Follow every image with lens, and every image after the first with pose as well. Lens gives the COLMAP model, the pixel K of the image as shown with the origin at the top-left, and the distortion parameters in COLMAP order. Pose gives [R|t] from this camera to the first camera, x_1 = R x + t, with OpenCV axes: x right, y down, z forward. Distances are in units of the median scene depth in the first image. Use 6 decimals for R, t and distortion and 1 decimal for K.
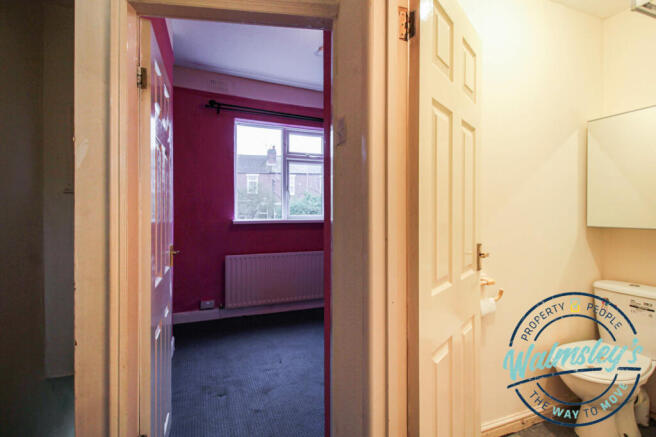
lens RADIAL K [[317.8, 0, 330.9], [0, 317.8, 222.2], [0, 0, 1]] dist [0.031871, -0.019118]
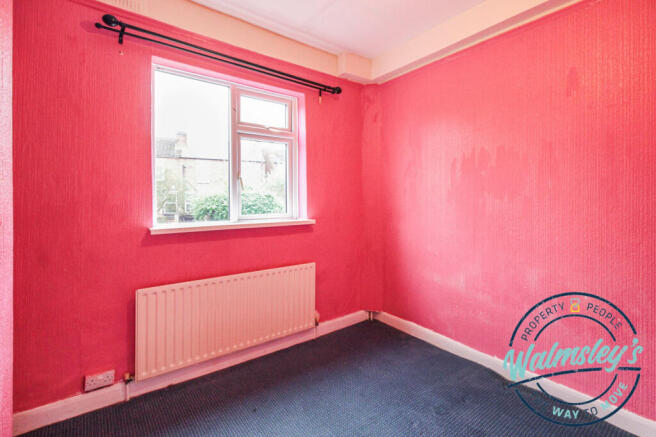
lens RADIAL K [[307.7, 0, 328.1], [0, 307.7, 206.3], [0, 0, 1]] dist [0.030287, -0.017378]
pose [[0.964144, -0.007065, 0.265284, -0.109343], [0.010132, 0.999897, -0.010196, -0.028318], [-0.265185, 0.012519, 0.964116, 0.277622]]
